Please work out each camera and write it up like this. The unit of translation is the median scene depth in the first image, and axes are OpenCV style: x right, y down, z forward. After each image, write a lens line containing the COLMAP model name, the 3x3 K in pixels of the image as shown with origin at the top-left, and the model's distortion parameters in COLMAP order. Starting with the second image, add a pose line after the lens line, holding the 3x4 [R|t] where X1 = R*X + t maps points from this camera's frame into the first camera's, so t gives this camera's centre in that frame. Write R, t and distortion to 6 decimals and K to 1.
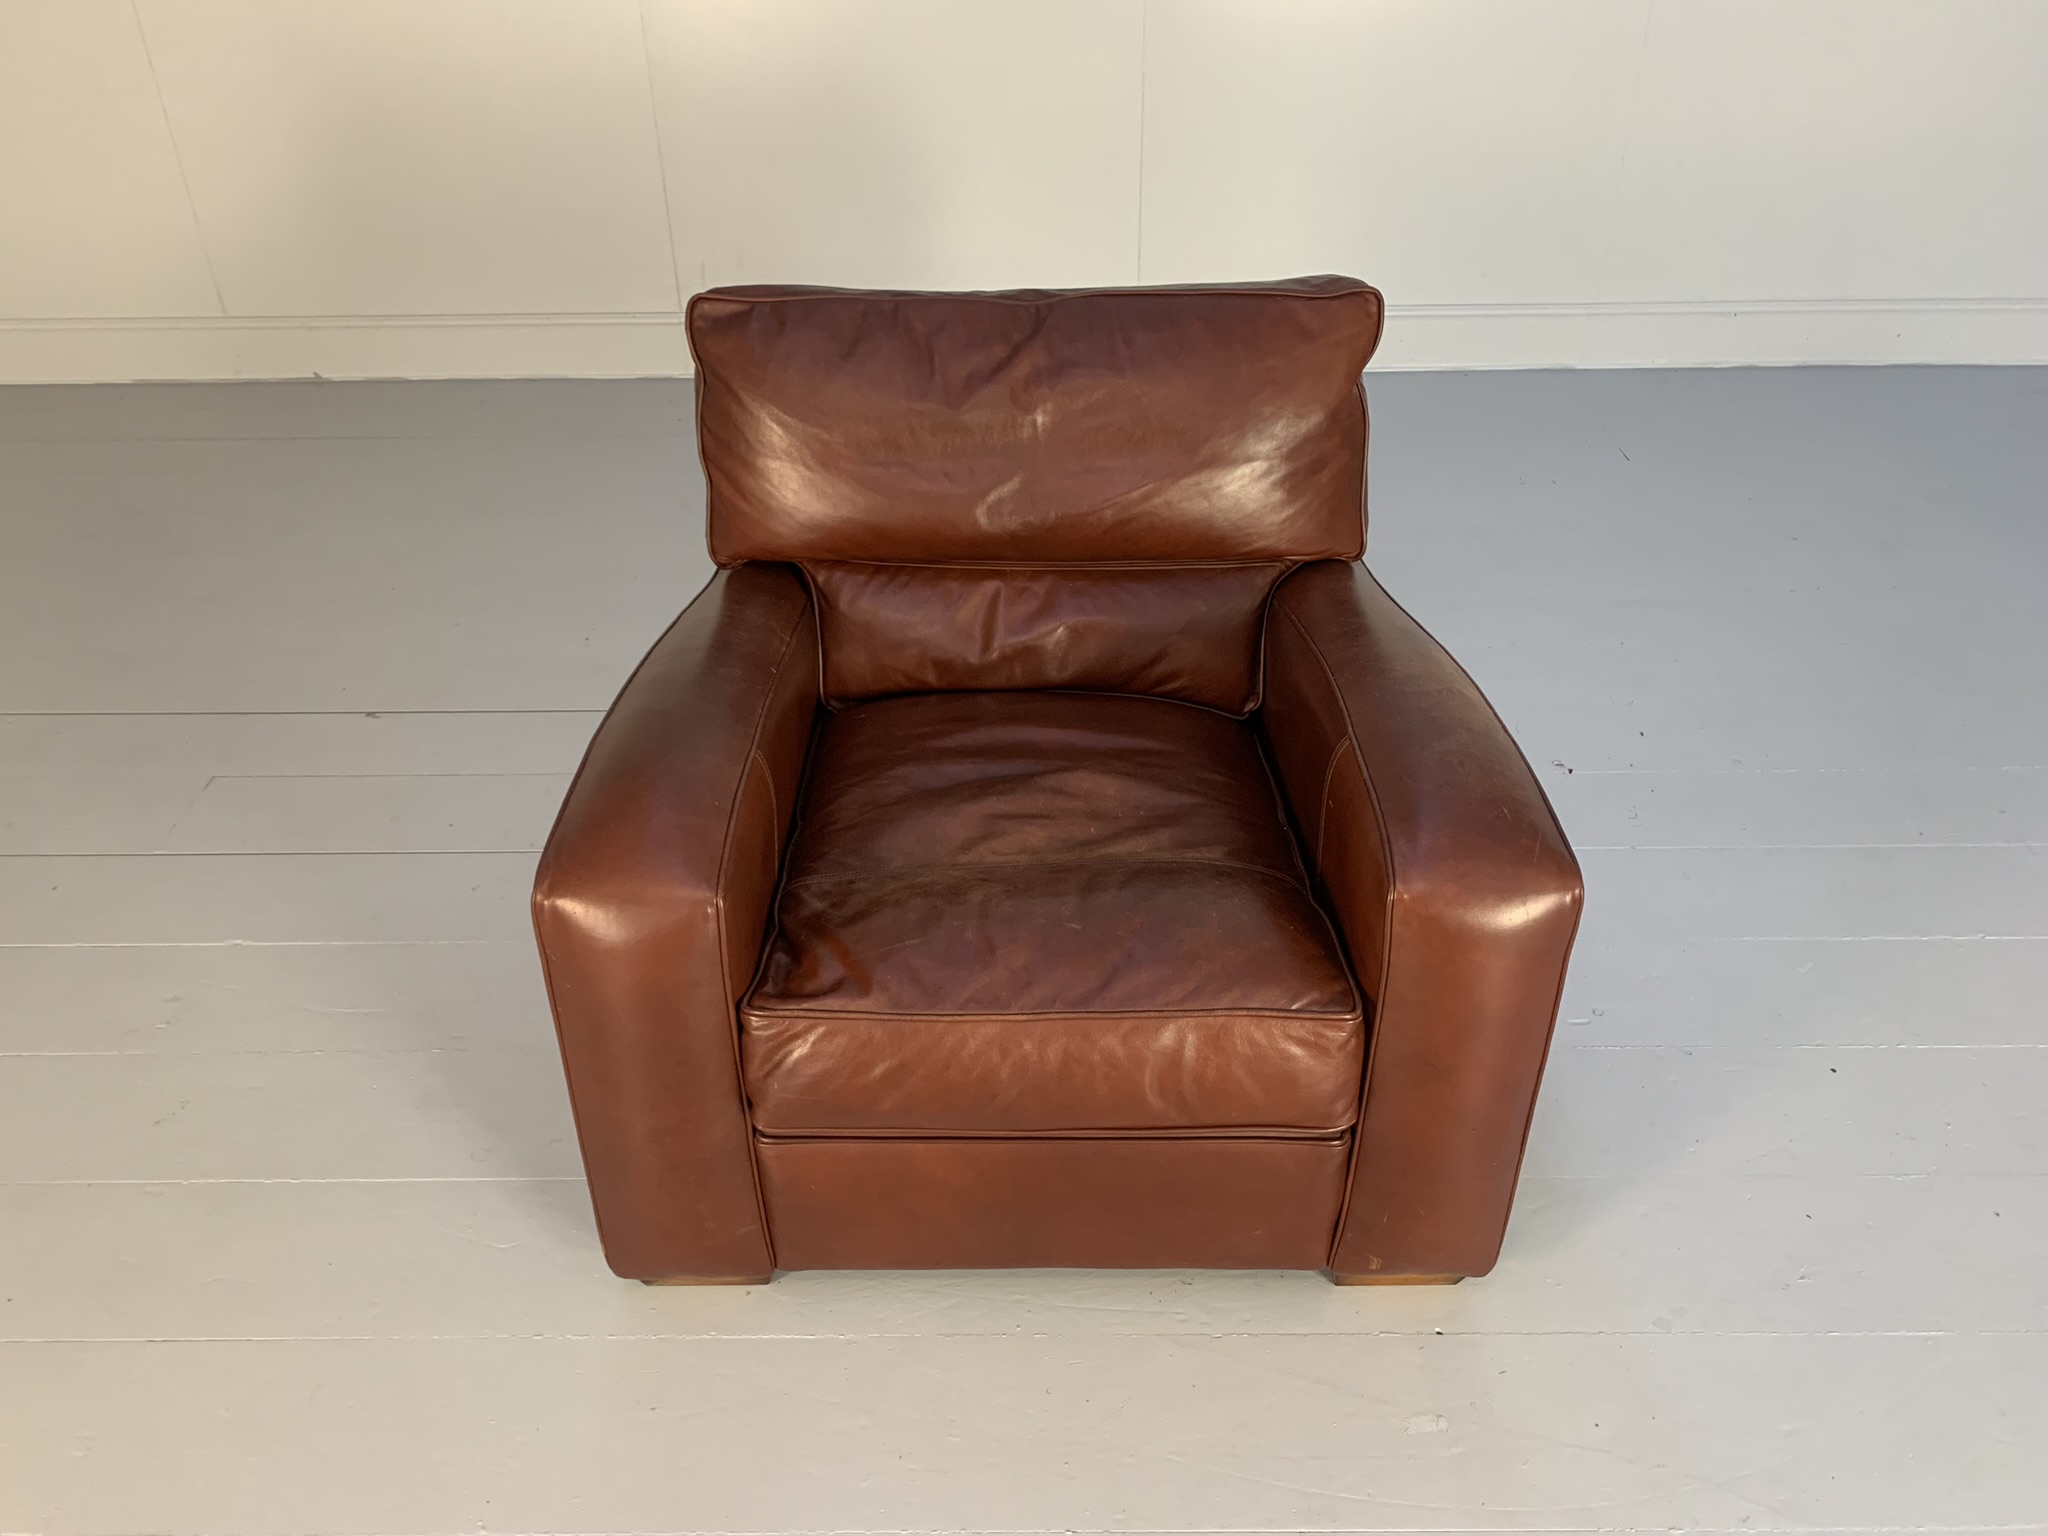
lens RADIAL K [[1568.7, 0, 1022.1], [0, 1568.7, 760.3], [0, 0, 1]] dist [0.008523, -0.014030]
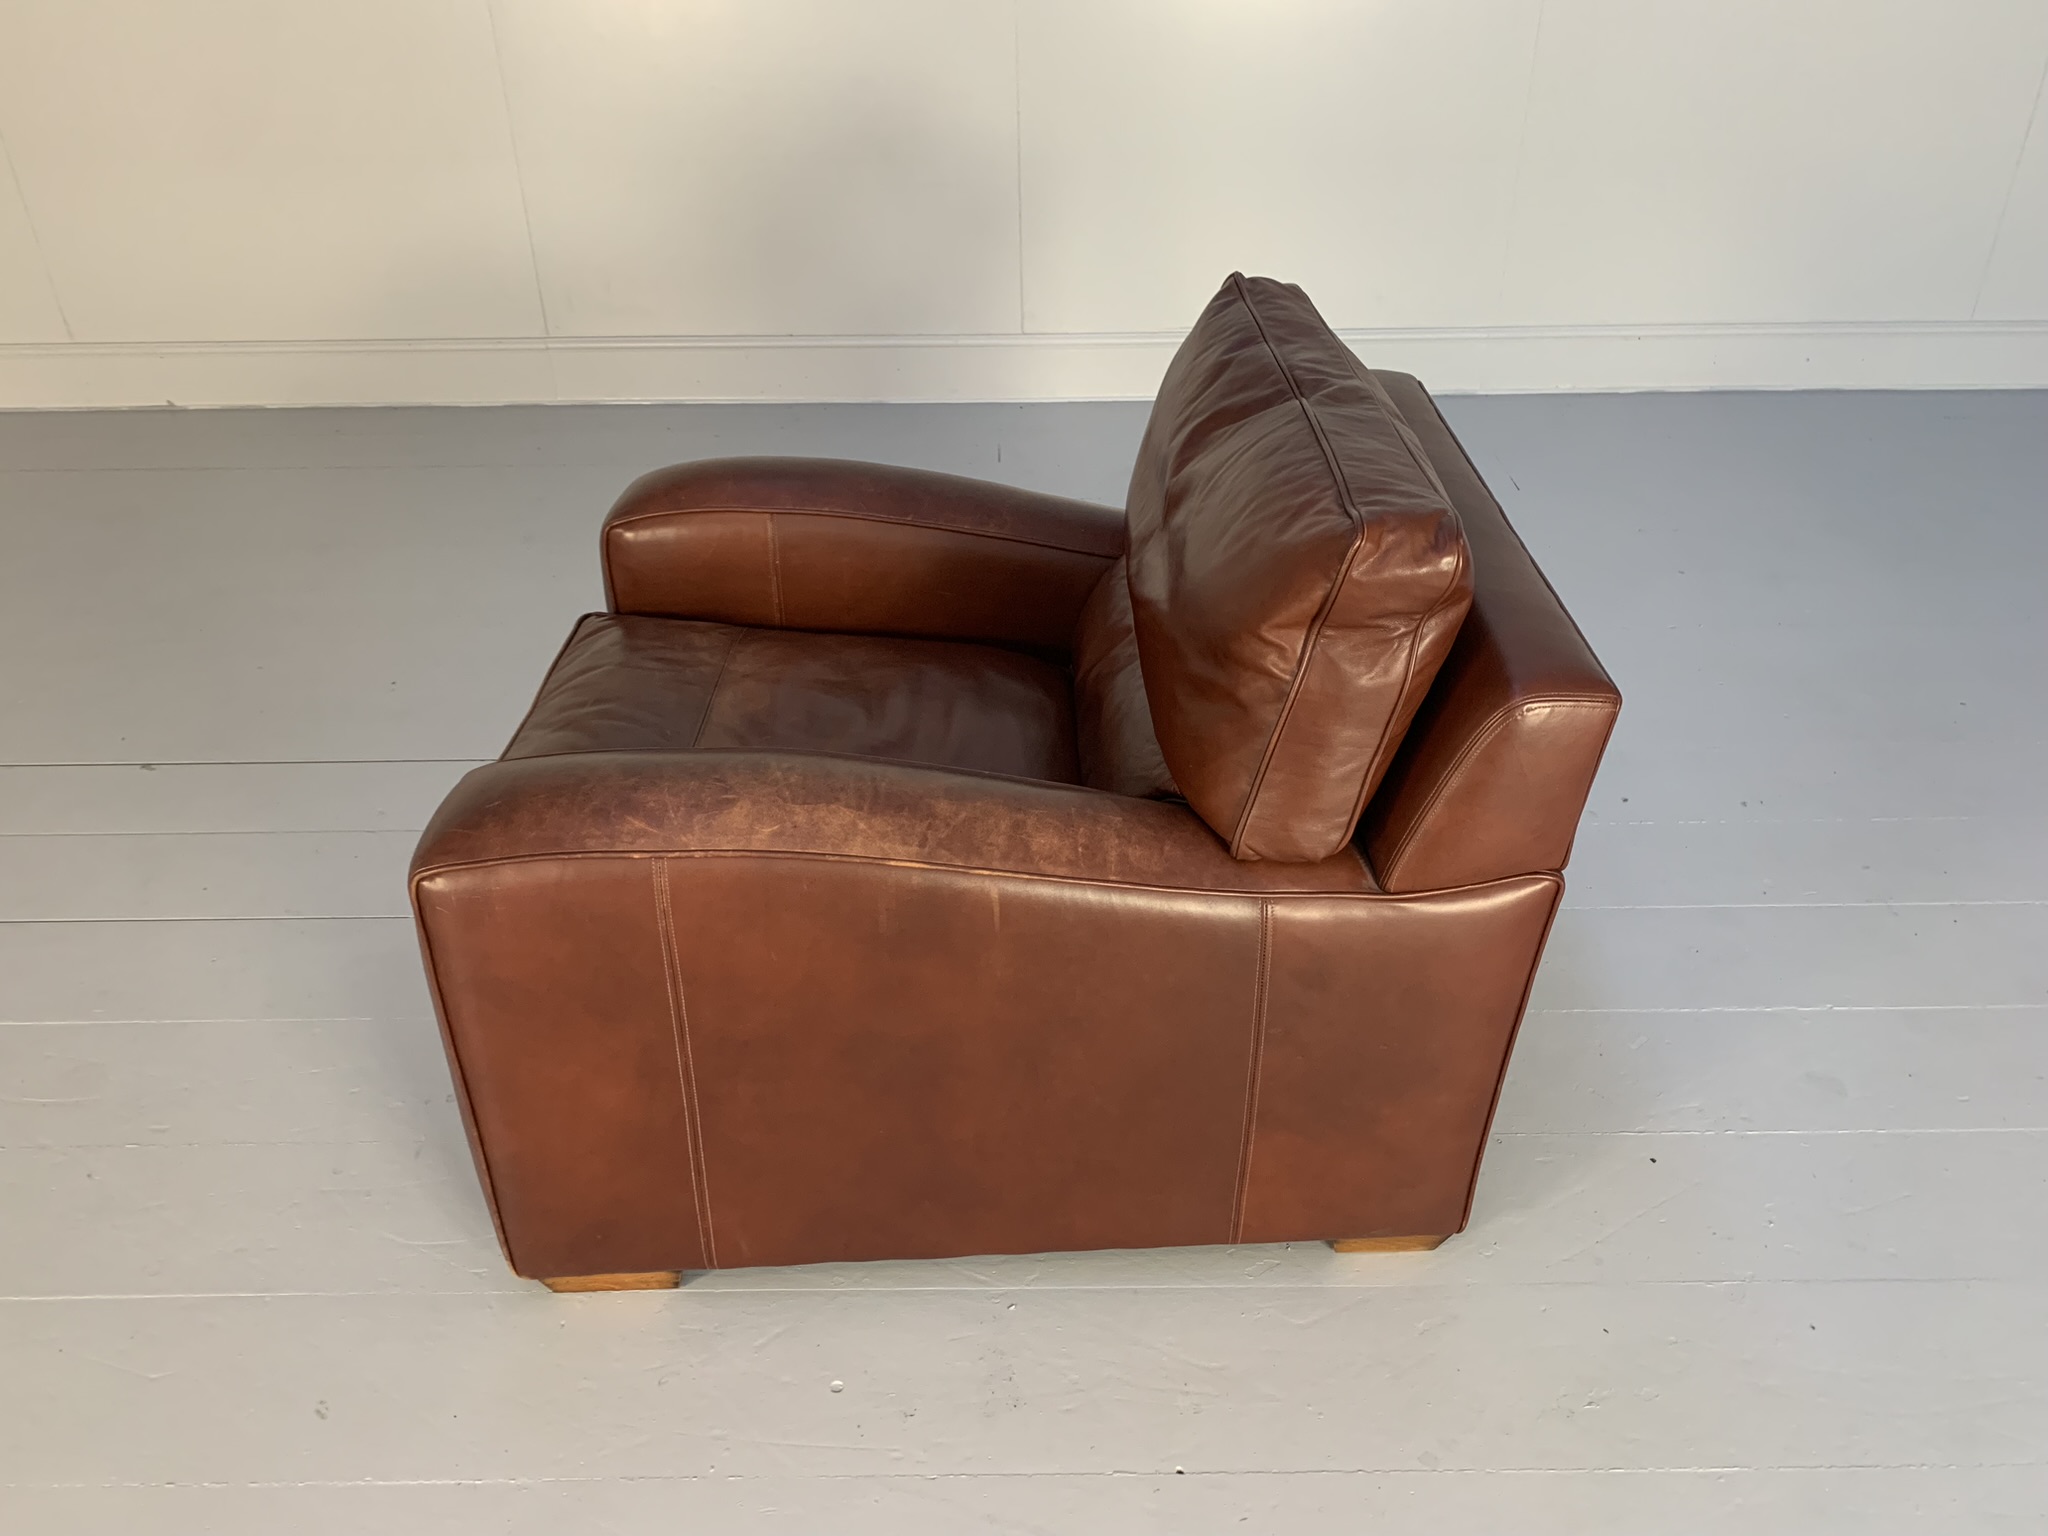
lens RADIAL K [[1568.7, 0, 1029.5], [0, 1568.7, 758.1], [0, 0, 1]] dist [0.008523, -0.014030]
pose [[0.999962, -0.003422, 0.007974, 0.156913], [0.003536, 0.999891, -0.014319, -0.028246], [-0.007924, 0.014347, 0.999866, 0.086983]]
